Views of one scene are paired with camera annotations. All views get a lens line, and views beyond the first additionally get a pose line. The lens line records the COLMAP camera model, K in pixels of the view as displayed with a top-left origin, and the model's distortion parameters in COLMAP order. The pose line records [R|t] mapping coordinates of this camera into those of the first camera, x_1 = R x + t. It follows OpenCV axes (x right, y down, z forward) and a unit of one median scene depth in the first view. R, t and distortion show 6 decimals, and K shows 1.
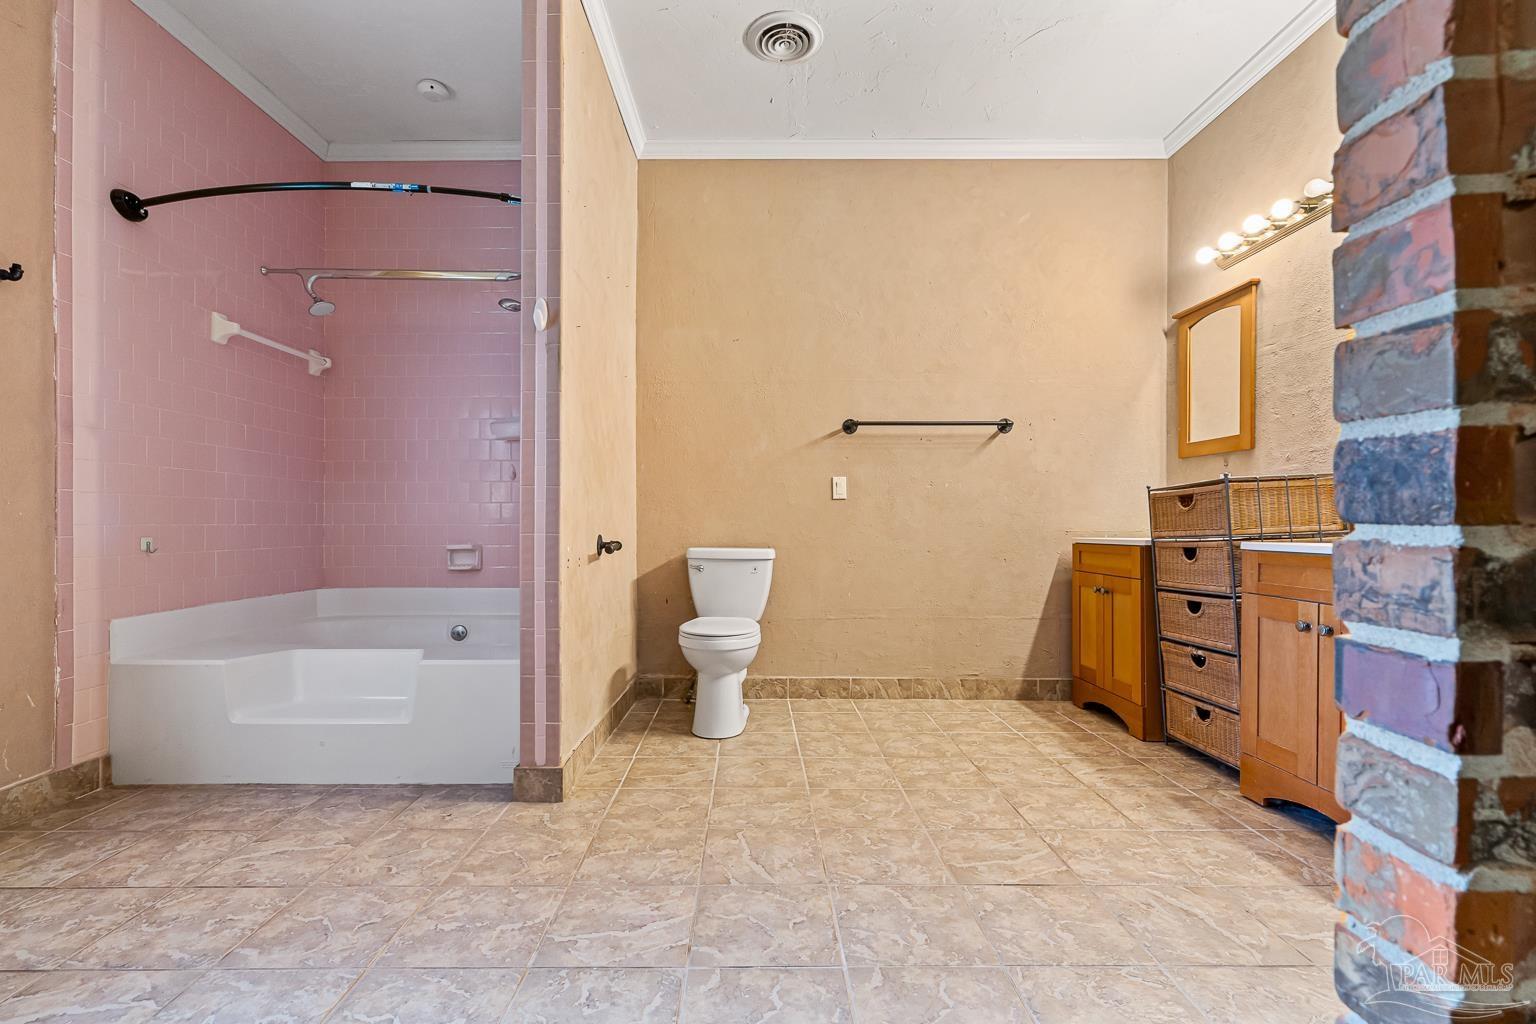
lens RADIAL K [[700.3, 0, 758.5], [0, 700.3, 518.7], [0, 0, 1]] dist [-0.006733, 0.003990]
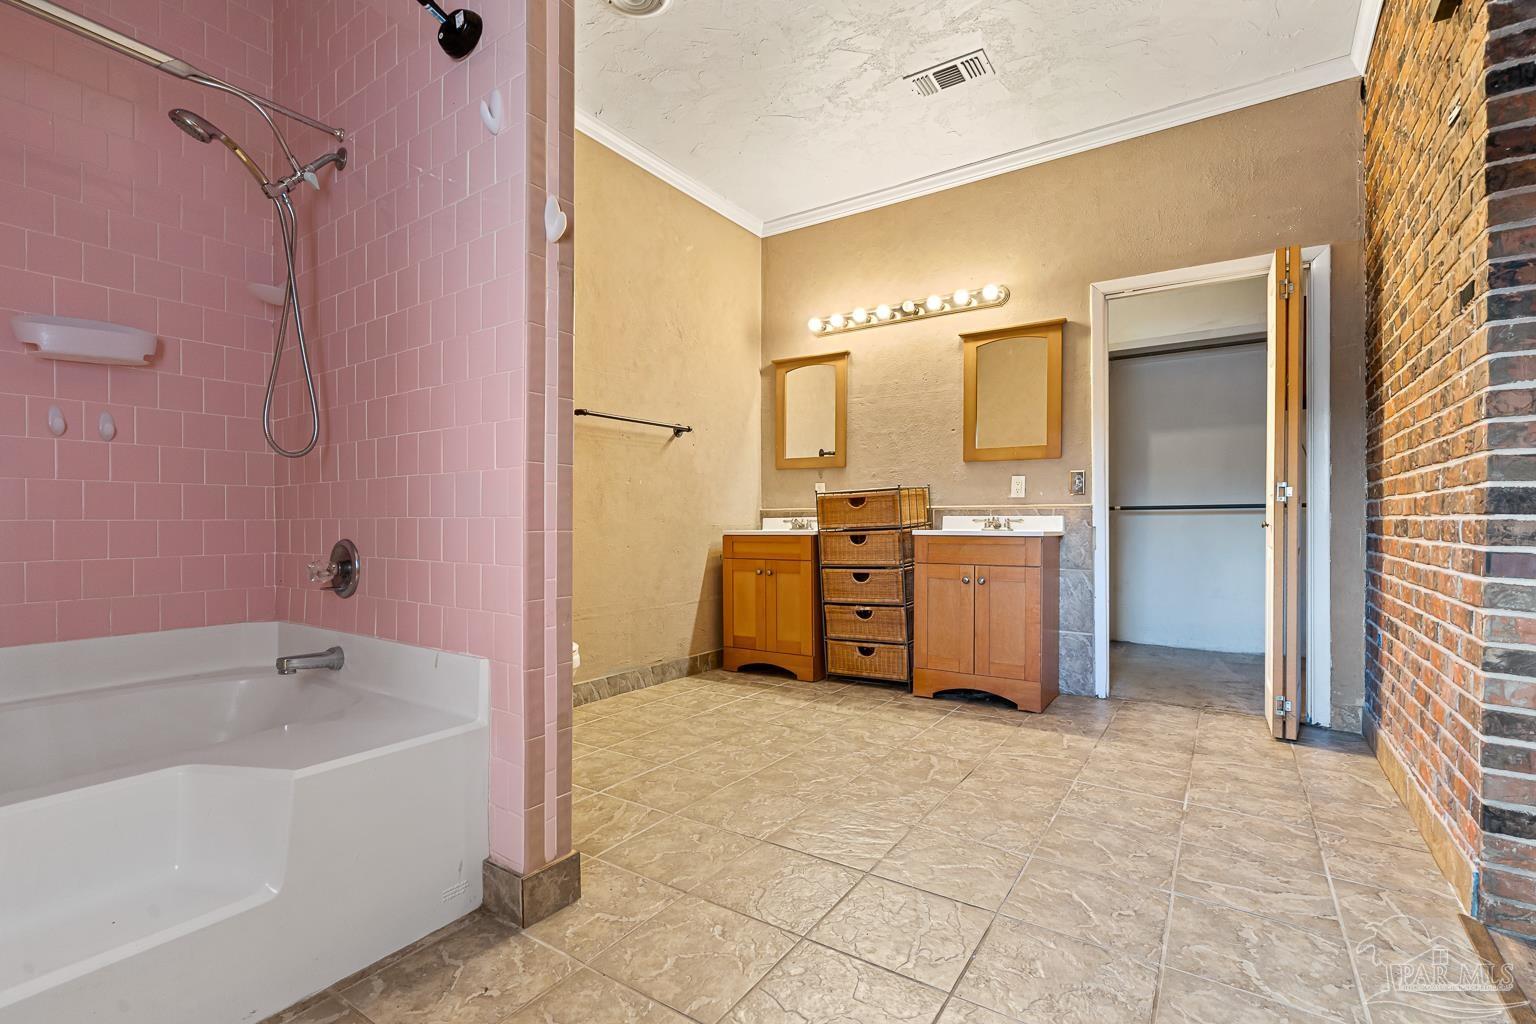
lens RADIAL K [[700.3, 0, 759.4], [0, 700.3, 516.0], [0, 0, 1]] dist [-0.006733, 0.003990]
pose [[0.560511, 0.003278, 0.828140, -0.619561], [-0.002552, 0.999994, -0.002231, 0.005727], [-0.828143, -0.000863, 0.560517, 0.344760]]
